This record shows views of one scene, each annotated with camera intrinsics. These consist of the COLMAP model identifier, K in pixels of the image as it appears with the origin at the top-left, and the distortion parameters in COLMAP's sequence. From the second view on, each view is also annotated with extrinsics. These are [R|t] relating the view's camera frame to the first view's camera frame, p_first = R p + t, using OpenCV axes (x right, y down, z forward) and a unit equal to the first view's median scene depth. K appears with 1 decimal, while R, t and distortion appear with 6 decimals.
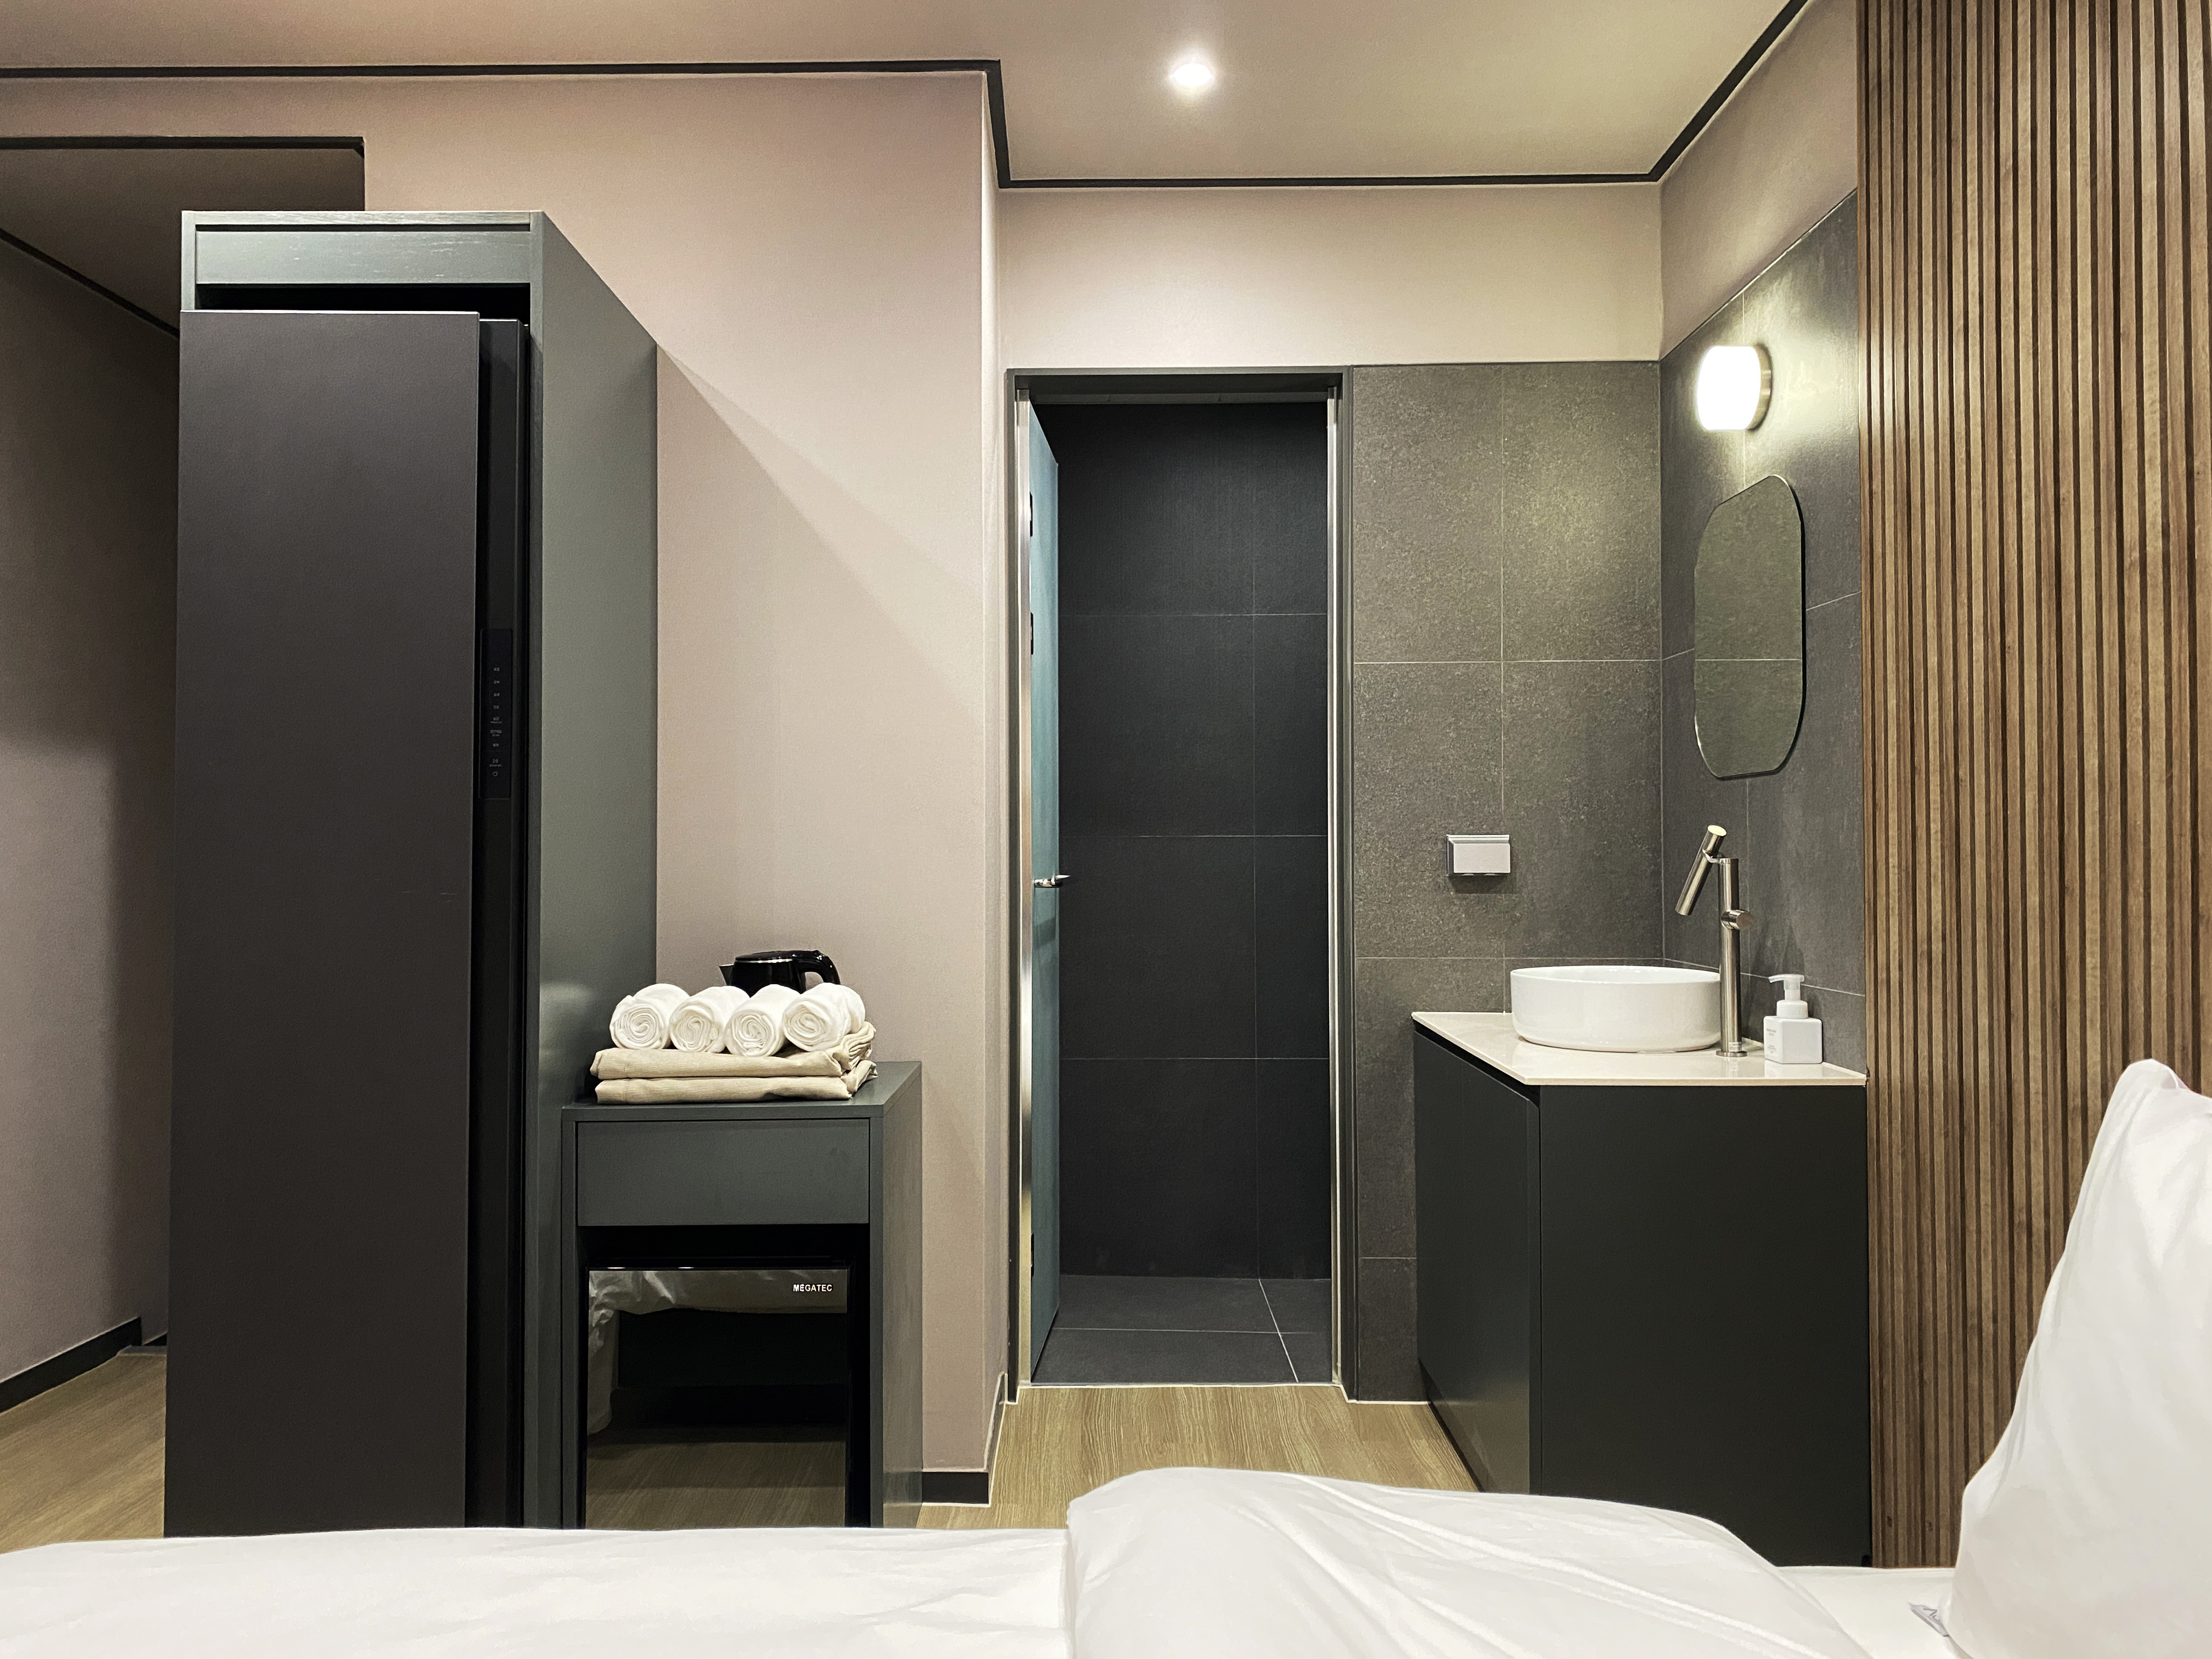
lens RADIAL K [[1684.3, 0, 1102.1], [0, 1684.3, 830.9], [0, 0, 1]] dist [0.038623, -0.011827]
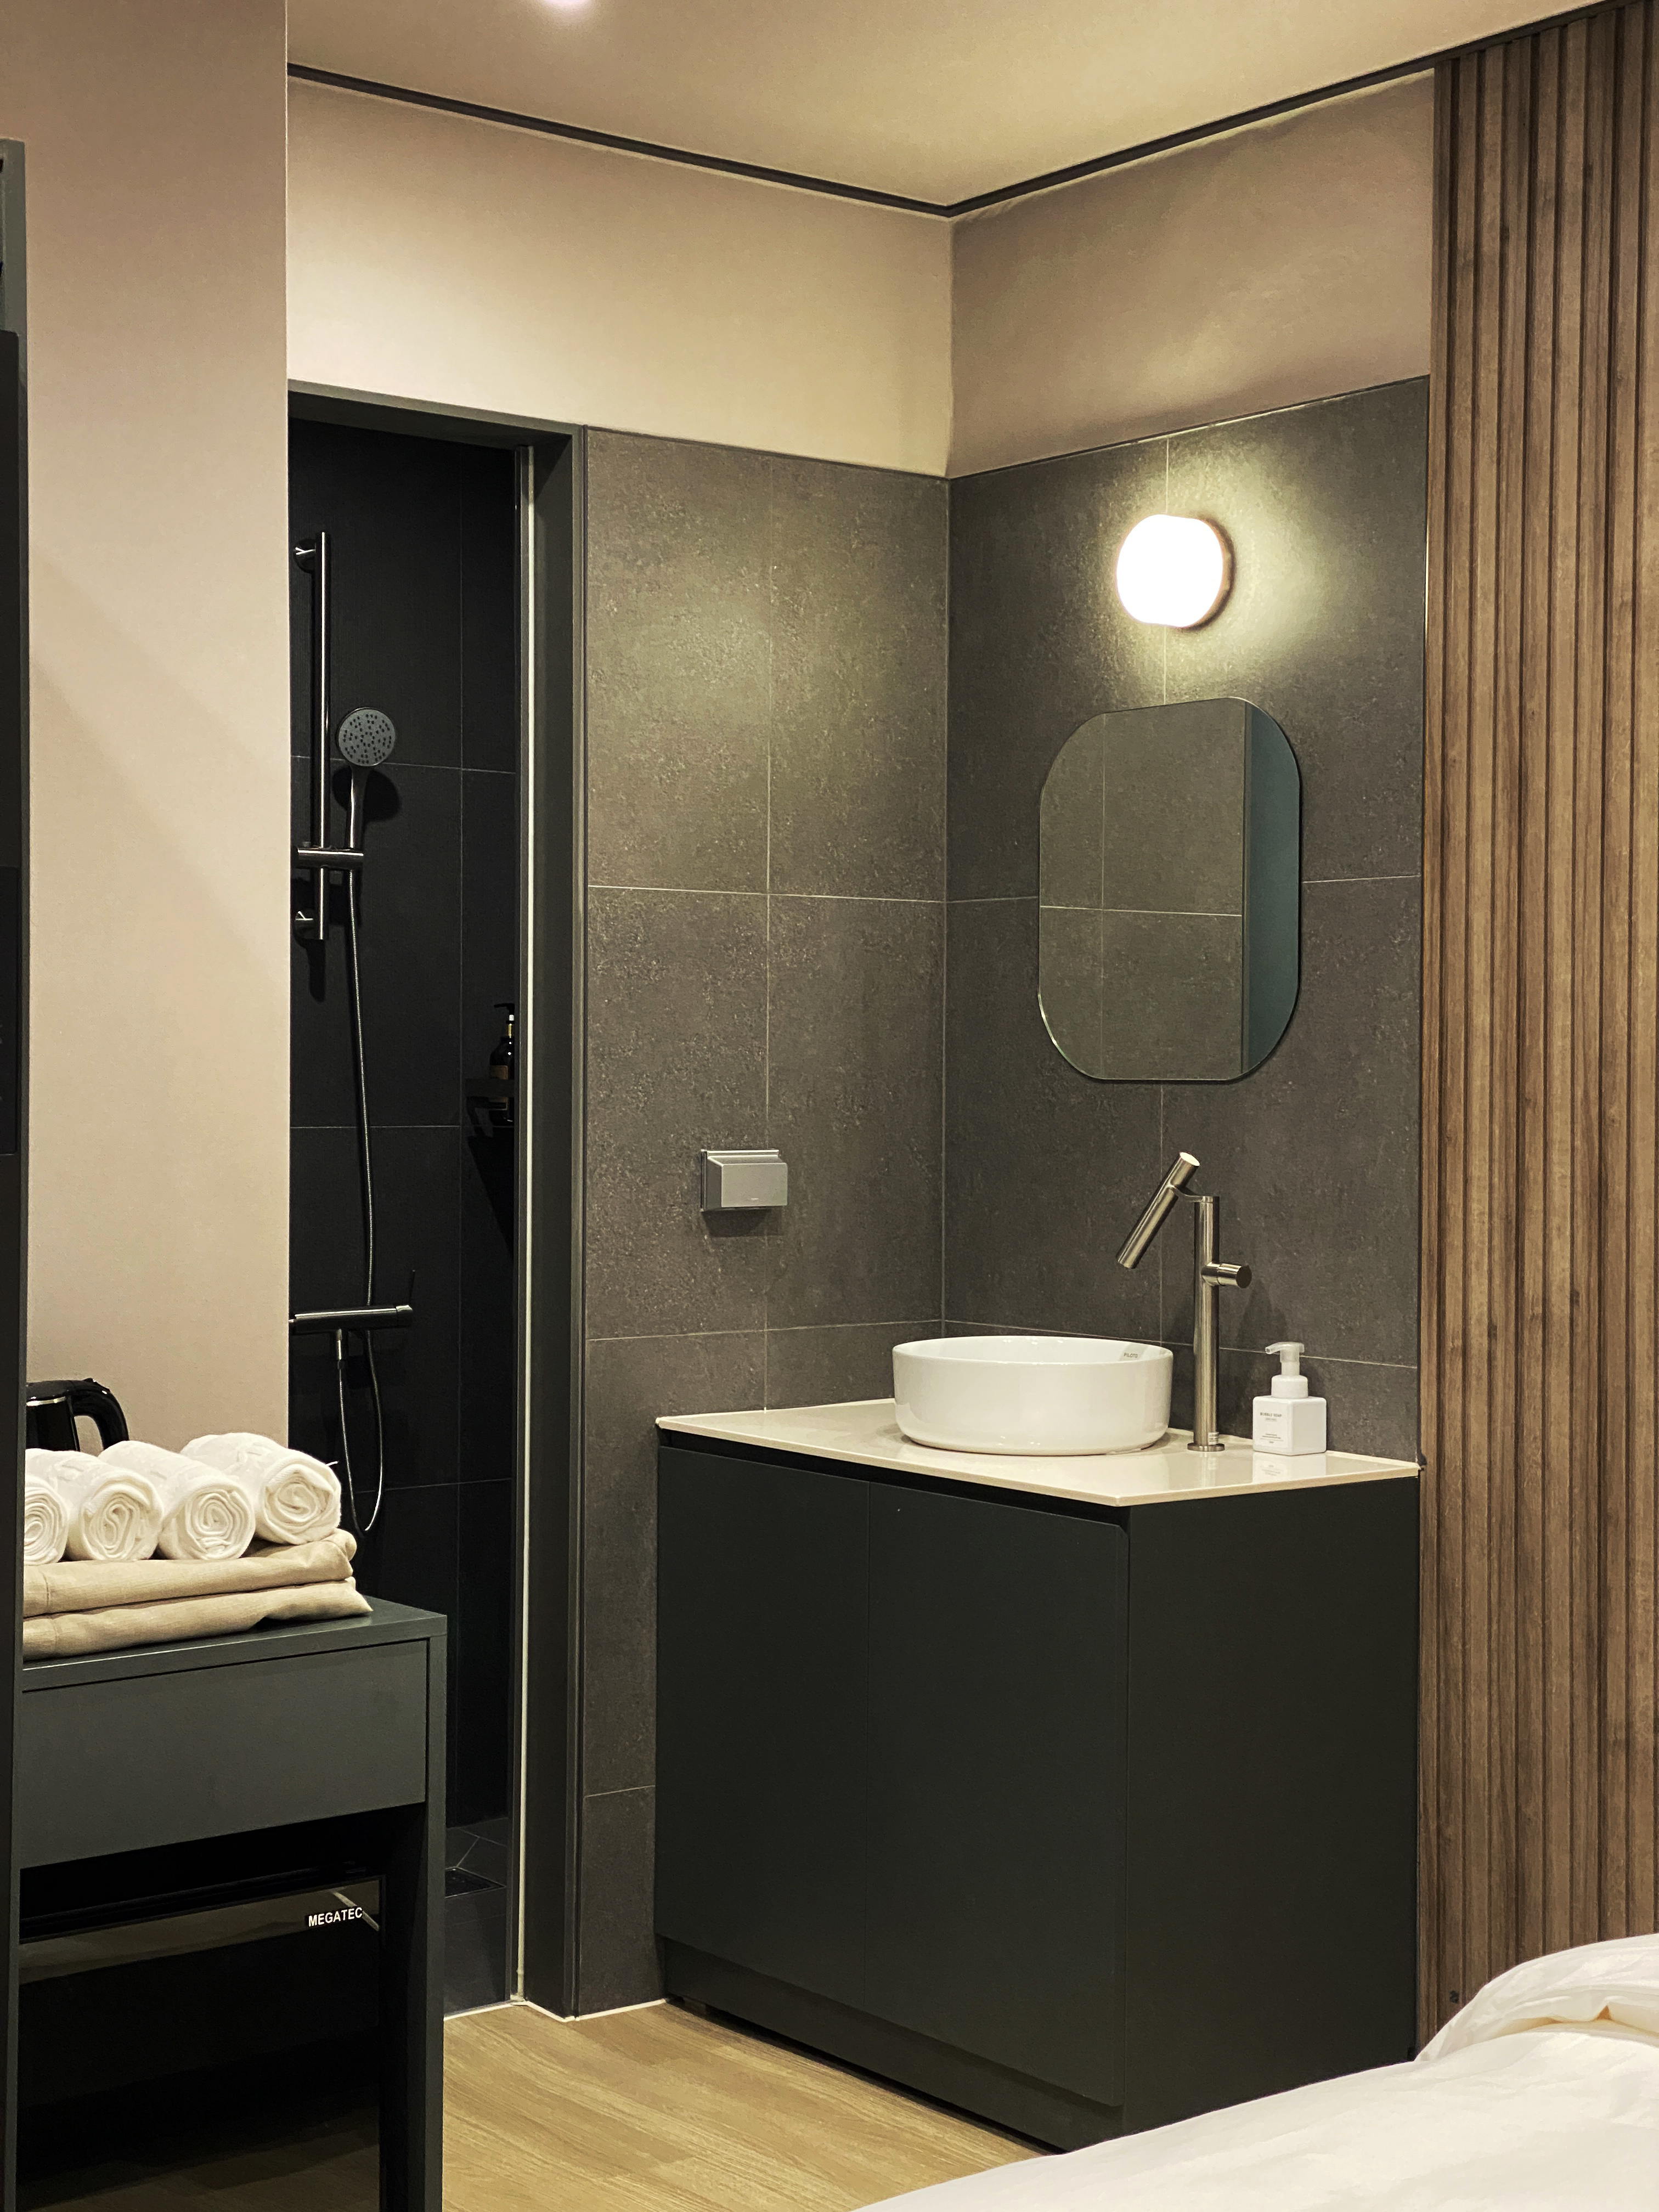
lens RADIAL K [[3254.7, 0, 828.2], [0, 3254.7, 1103.4], [0, 0, 1]] dist [0.061544, 0.000000]
pose [[0.783099, 0.000333, 0.621897, -0.661357], [-0.016236, 0.999670, 0.019909, -0.050511], [-0.621685, -0.025688, 0.782846, -0.050718]]
